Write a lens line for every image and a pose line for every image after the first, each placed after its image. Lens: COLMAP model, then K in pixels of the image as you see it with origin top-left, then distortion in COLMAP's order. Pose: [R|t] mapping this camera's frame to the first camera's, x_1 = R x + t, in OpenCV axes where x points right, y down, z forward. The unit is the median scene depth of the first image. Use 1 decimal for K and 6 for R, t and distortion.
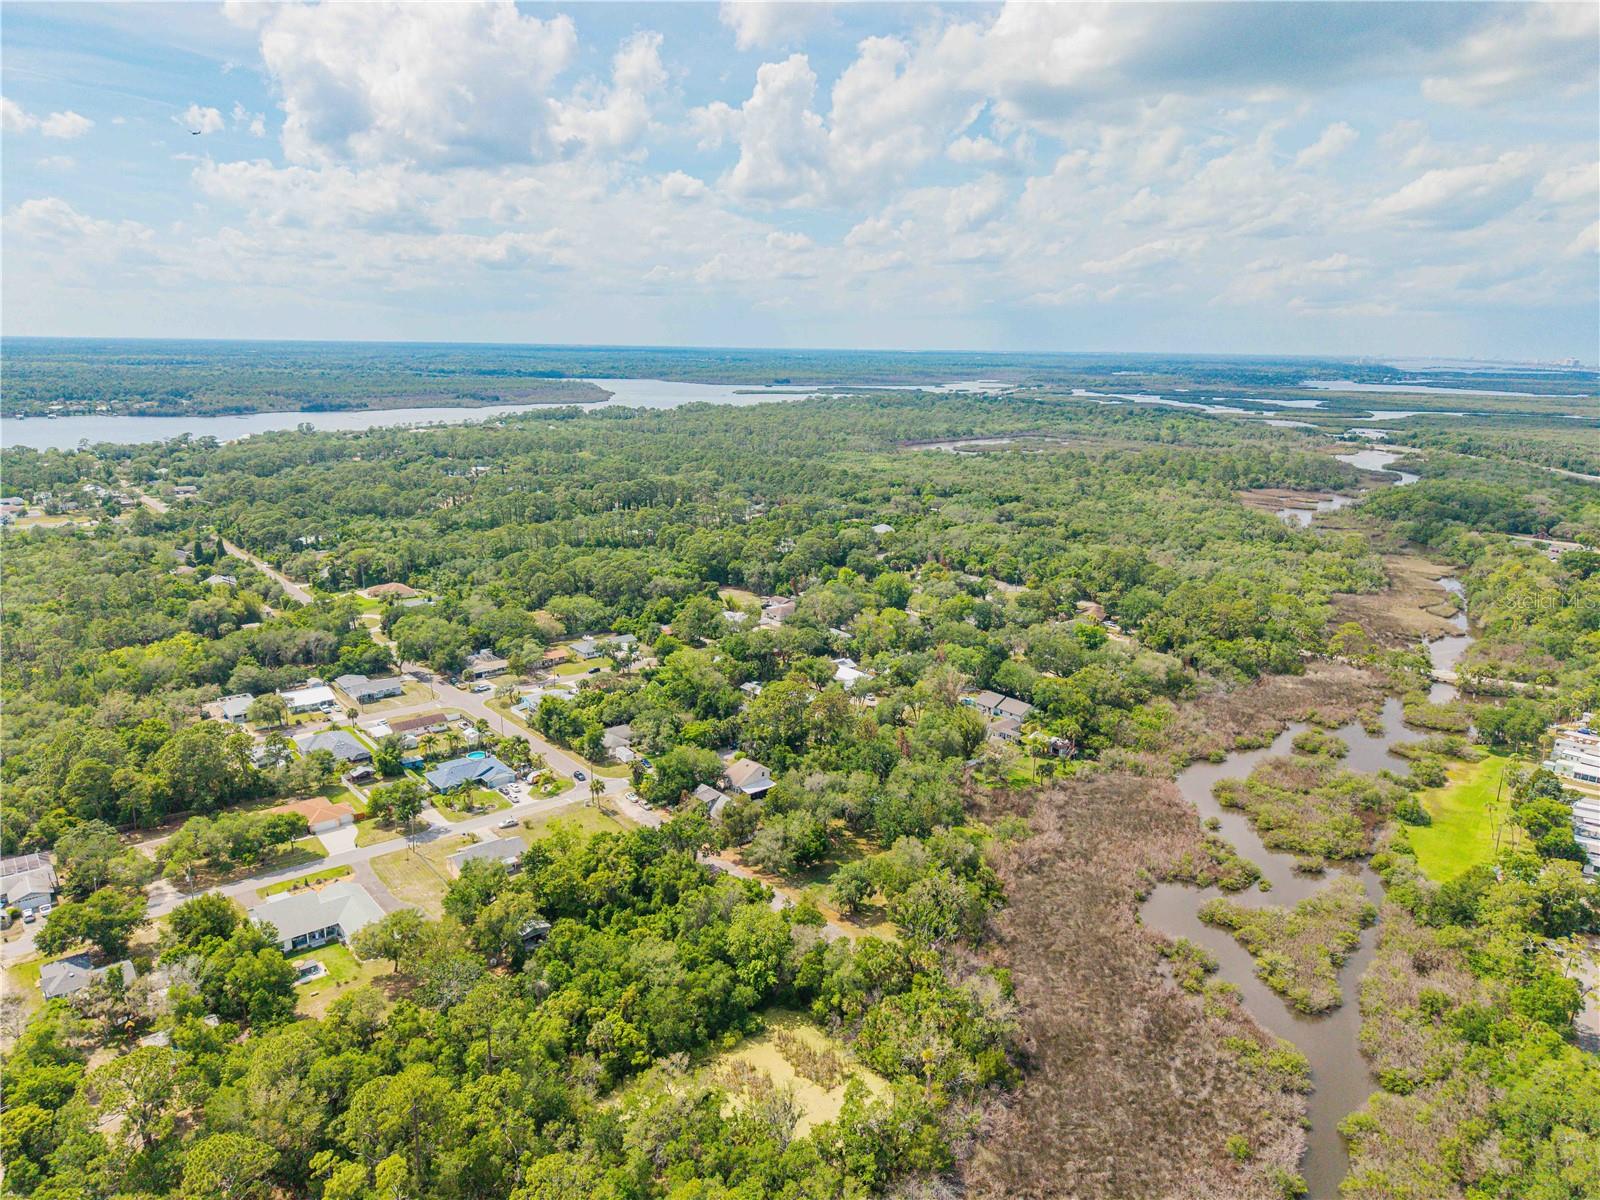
lens RADIAL K [[1076.9, 0, 800.0], [0, 1076.9, 600.0], [0, 0, 1]] dist [0.007756, -0.003810]
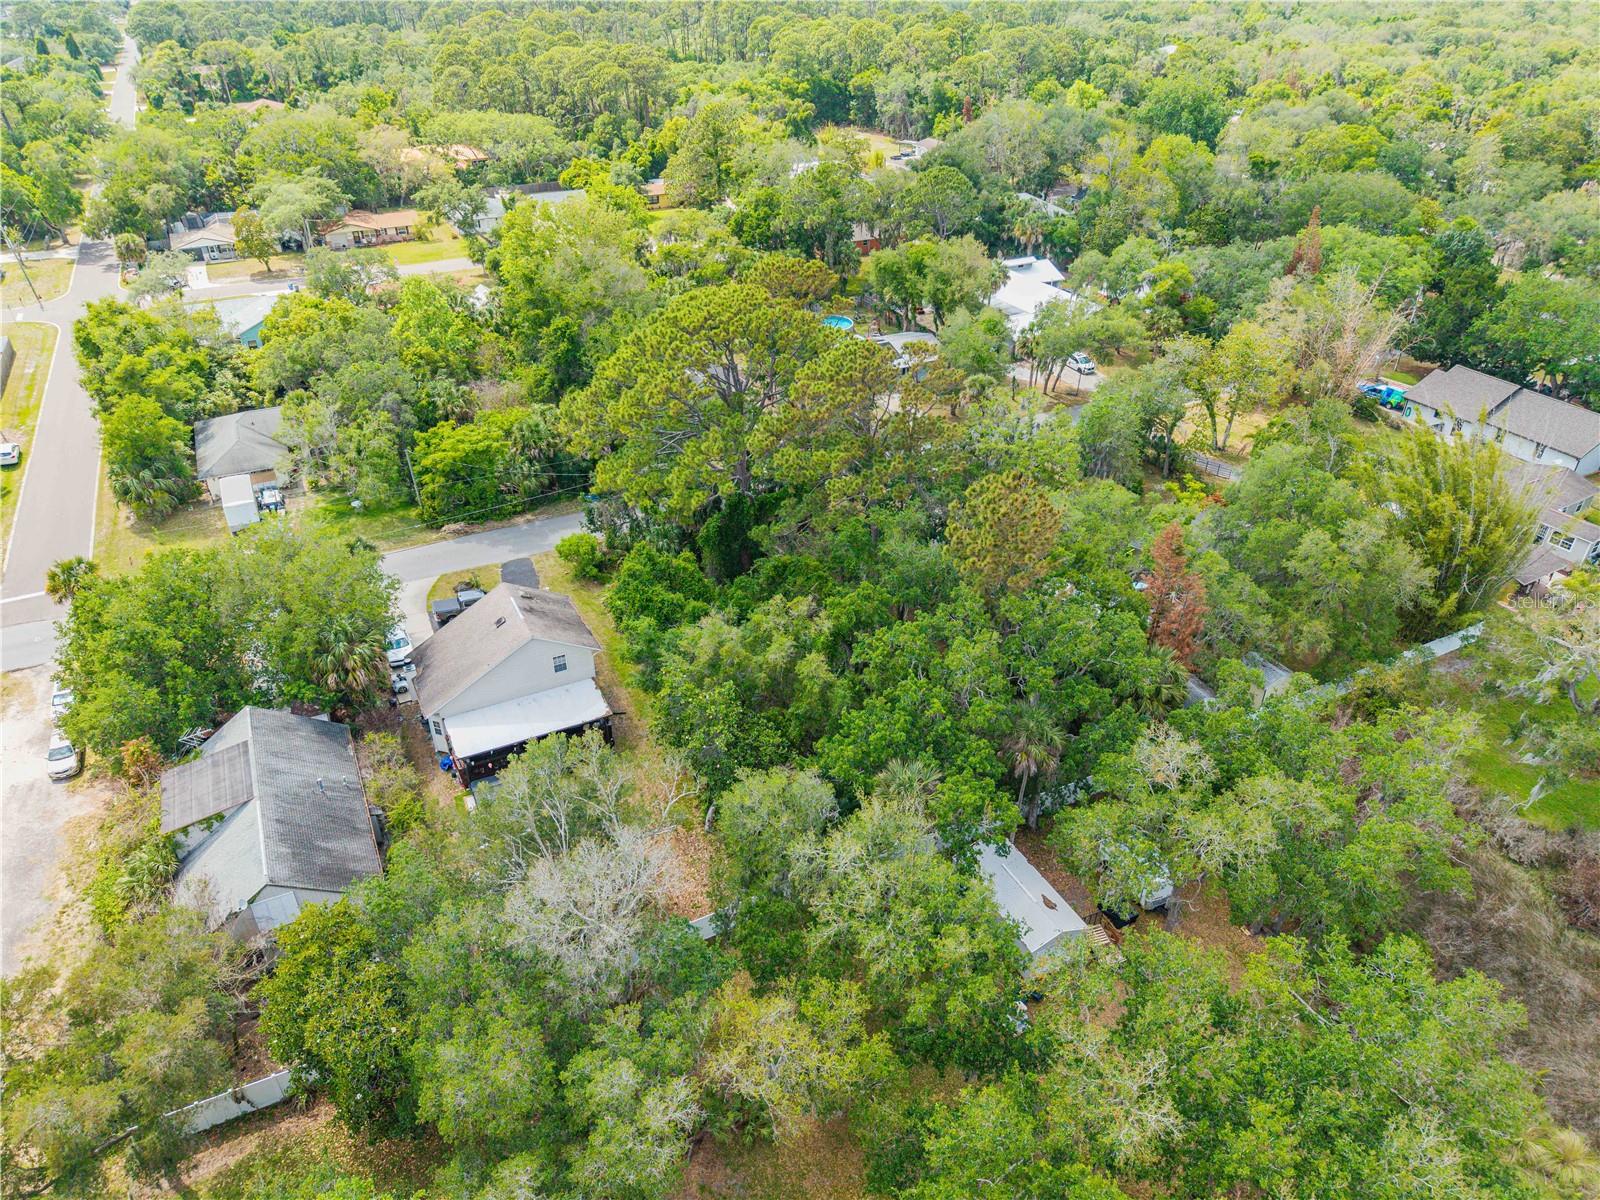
lens RADIAL K [[1076.9, 0, 800.0], [0, 1076.9, 600.0], [0, 0, 1]] dist [0.007756, -0.003810]
pose [[0.974913, 0.108588, -0.194300, 0.051867], [-0.041142, 0.945795, 0.322146, 0.053280], [0.218749, -0.306071, 0.926536, 0.626789]]
